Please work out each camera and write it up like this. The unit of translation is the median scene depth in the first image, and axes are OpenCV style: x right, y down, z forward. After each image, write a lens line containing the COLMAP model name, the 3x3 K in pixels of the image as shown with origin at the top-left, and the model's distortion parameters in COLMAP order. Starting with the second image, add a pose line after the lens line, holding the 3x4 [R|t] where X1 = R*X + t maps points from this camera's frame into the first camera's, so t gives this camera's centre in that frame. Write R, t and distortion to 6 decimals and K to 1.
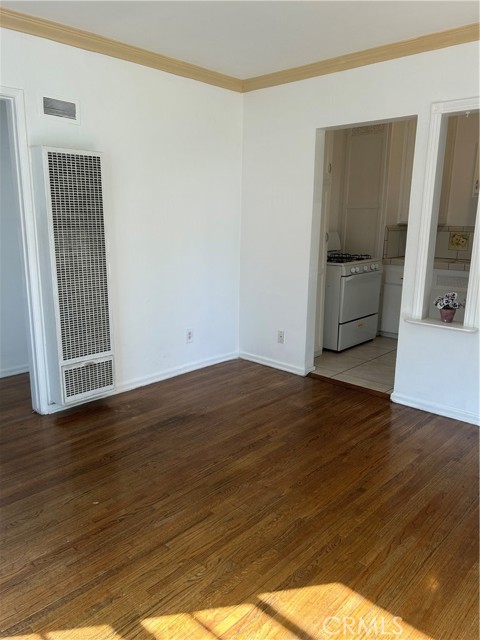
lens RADIAL K [[483.2, 0, 235.4], [0, 483.2, 319.7], [0, 0, 1]] dist [0.055412, -0.064355]
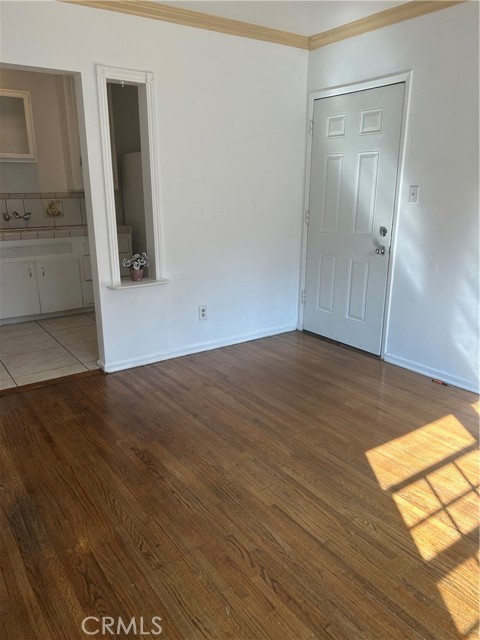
lens RADIAL K [[483.2, 0, 236.6], [0, 483.2, 323.4], [0, 0, 1]] dist [0.055412, -0.064355]
pose [[0.204956, -0.285388, 0.936241, -0.658353], [0.217509, 0.945909, 0.240719, -0.137045], [-0.954297, 0.154304, 0.255945, 0.607026]]
